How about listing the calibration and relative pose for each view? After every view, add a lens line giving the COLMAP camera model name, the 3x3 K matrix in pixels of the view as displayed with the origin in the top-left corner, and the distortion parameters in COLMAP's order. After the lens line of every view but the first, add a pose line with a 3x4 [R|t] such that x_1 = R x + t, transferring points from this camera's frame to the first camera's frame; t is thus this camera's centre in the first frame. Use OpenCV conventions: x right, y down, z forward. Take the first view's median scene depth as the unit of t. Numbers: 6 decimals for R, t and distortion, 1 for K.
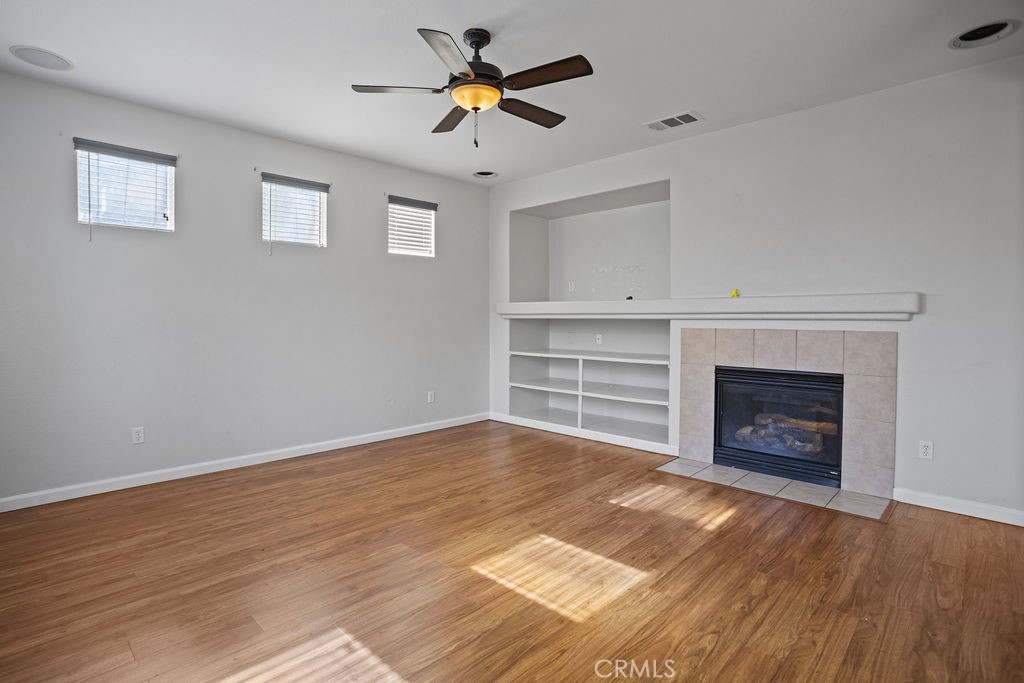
lens RADIAL K [[487.2, 0, 509.5], [0, 487.2, 347.3], [0, 0, 1]] dist [-0.074646, 0.019193]
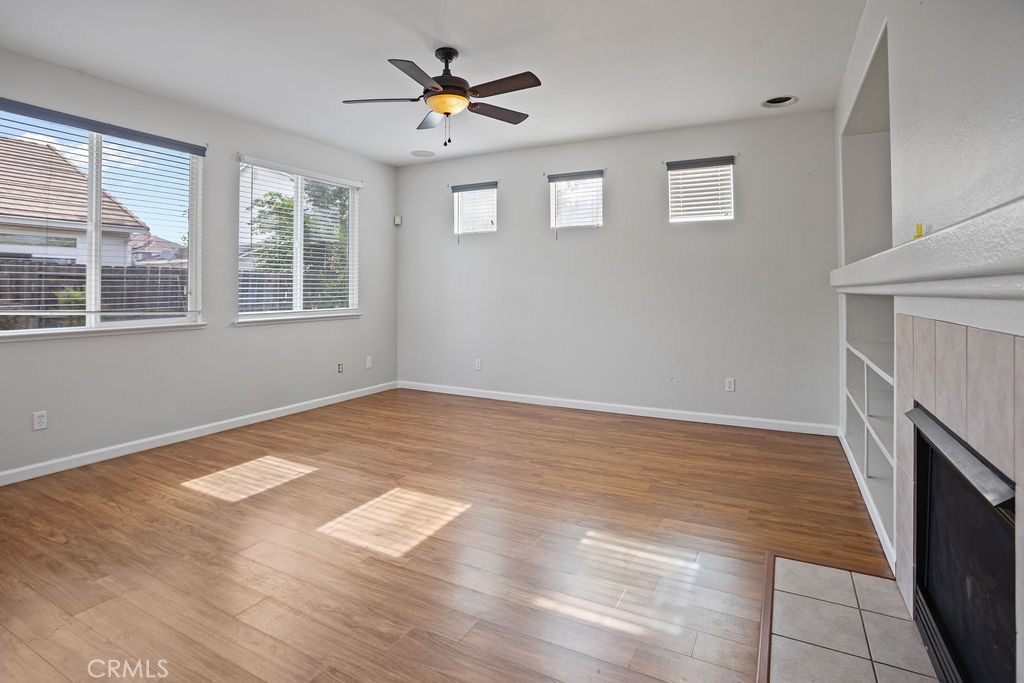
lens RADIAL K [[513.3, 0, 512.4], [0, 513.3, 306.3], [0, 0, 1]] dist [-0.081981, 0.024079]
pose [[0.283068, 0.031364, -0.958587, 0.704576], [-0.064467, 0.997827, 0.013611, -0.028191], [0.956931, 0.057944, 0.284475, 0.485338]]
